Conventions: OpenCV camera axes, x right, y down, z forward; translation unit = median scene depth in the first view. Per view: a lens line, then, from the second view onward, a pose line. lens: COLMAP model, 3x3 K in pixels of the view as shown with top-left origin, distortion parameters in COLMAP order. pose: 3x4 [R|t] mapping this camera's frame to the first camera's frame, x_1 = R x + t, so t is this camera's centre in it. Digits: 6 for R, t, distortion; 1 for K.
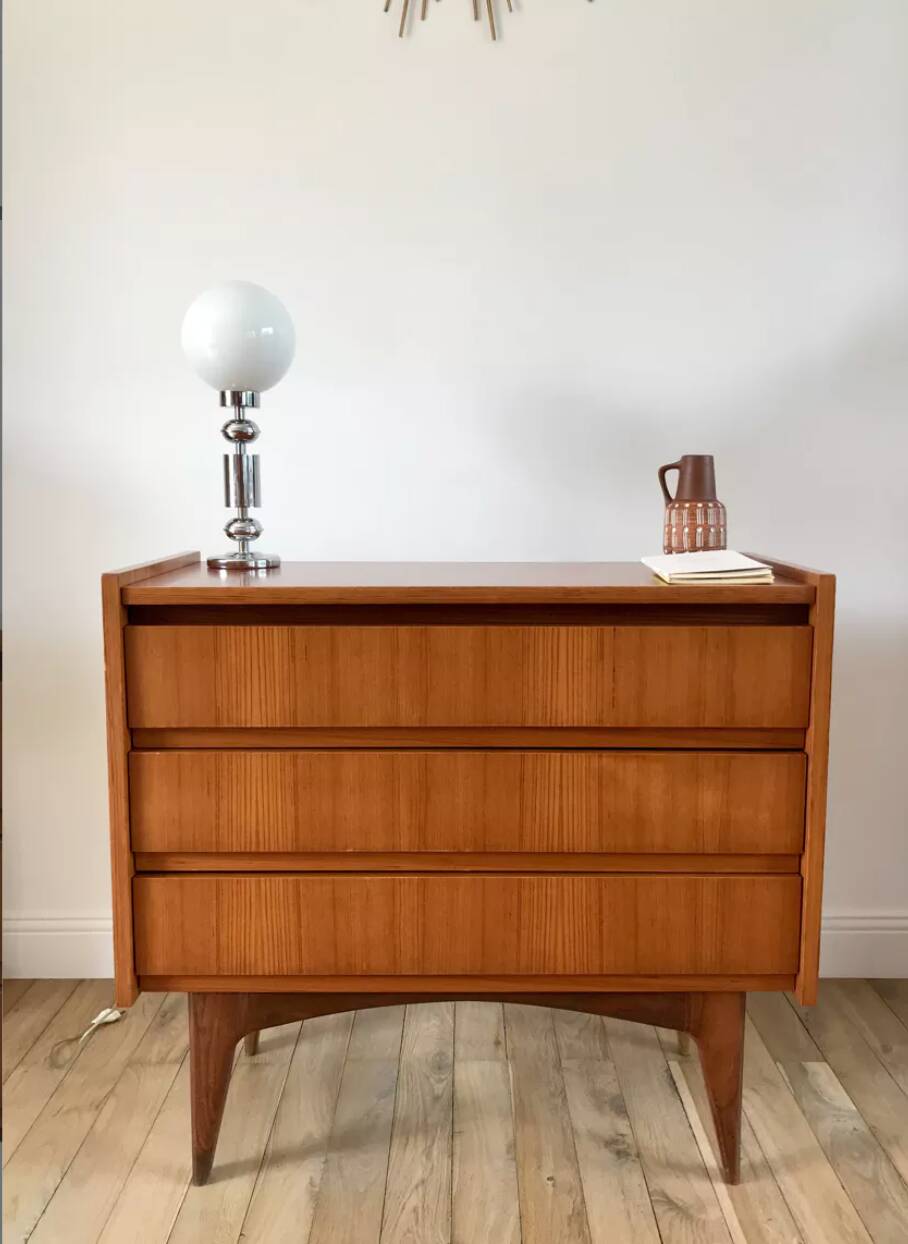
lens RADIAL K [[1122.4, 0, 469.2], [0, 1122.4, 638.4], [0, 0, 1]] dist [0.063342, 0.000000]
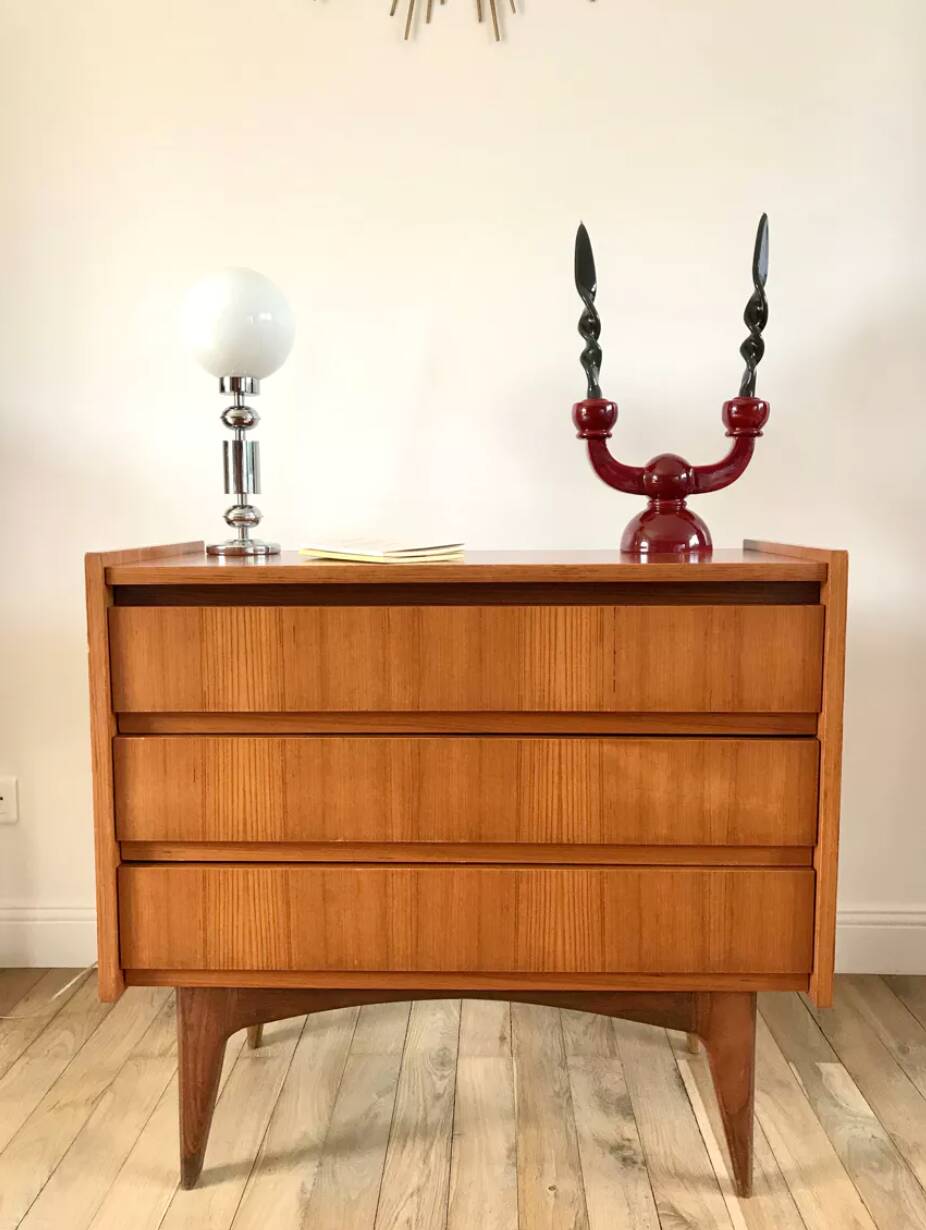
lens RADIAL K [[1018.2, 0, 467.2], [0, 1018.2, 624.3], [0, 0, 1]] dist [0.053195, -0.009747]
pose [[0.999454, -0.002141, -0.032962, 0.030481], [0.001198, 0.999590, -0.028620, 0.027729], [0.033010, 0.028565, 0.999047, 0.120920]]
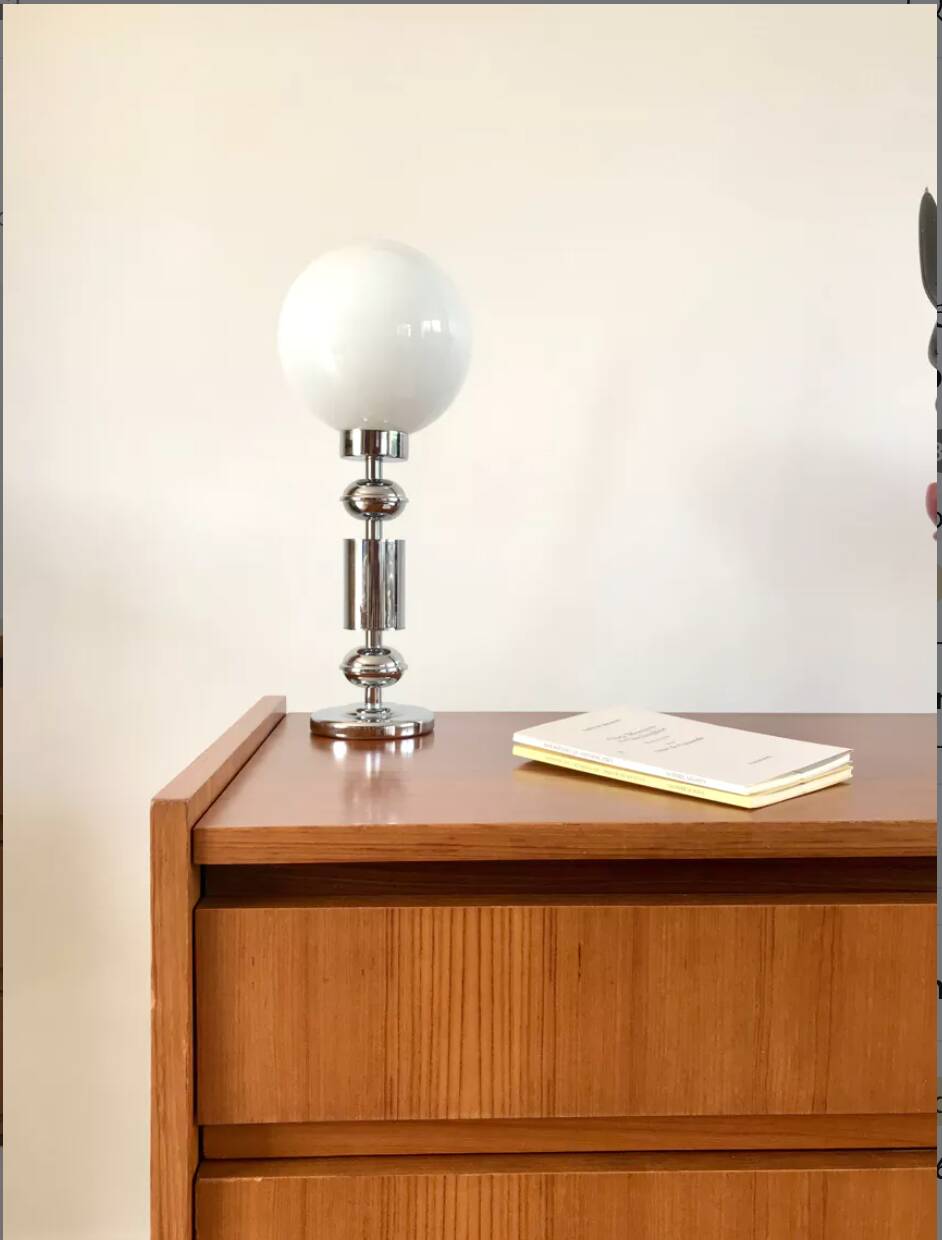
lens RADIAL K [[1026.5, 0, 449.7], [0, 1026.5, 637.3], [0, 0, 1]] dist [0.053195, -0.009747]
pose [[0.999357, 0.000727, 0.035845, -0.202880], [0.001195, 0.998564, -0.053557, -0.094183], [-0.035832, 0.053565, 0.997921, 0.529580]]
